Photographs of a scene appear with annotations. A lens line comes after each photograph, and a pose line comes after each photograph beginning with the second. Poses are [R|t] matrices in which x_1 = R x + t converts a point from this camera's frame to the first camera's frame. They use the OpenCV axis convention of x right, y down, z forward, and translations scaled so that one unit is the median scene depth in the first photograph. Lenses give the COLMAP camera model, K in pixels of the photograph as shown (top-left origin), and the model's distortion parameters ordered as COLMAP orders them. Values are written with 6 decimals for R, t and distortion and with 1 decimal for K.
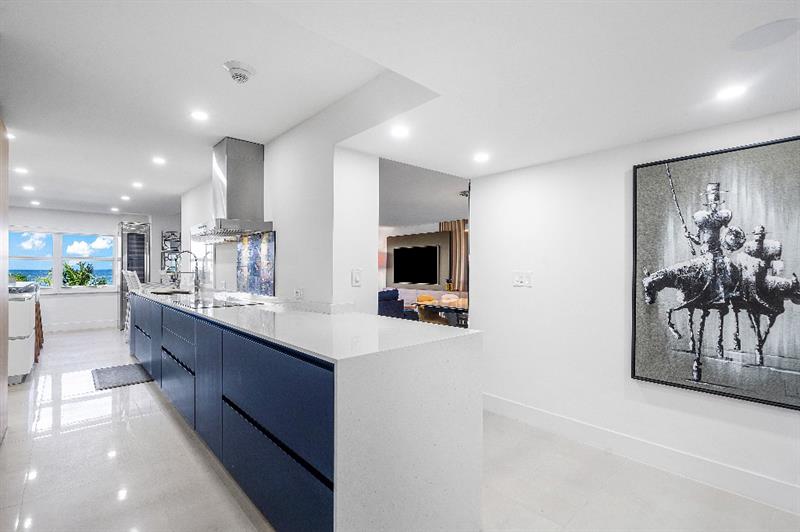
lens RADIAL K [[370.6, 0, 394.8], [0, 370.6, 267.7], [0, 0, 1]] dist [-0.000070, 0.000565]
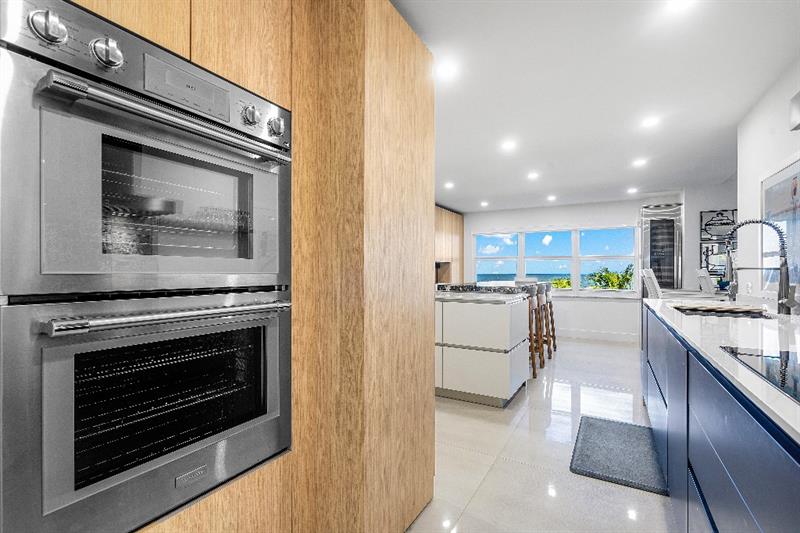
lens RADIAL K [[370.6, 0, 392.8], [0, 370.6, 270.1], [0, 0, 1]] dist [-0.000070, 0.000565]
pose [[0.297598, -0.009824, -0.954641, -0.194368], [-0.001548, 0.999941, -0.010773, 0.015294], [0.954690, 0.004684, 0.297566, 0.331998]]
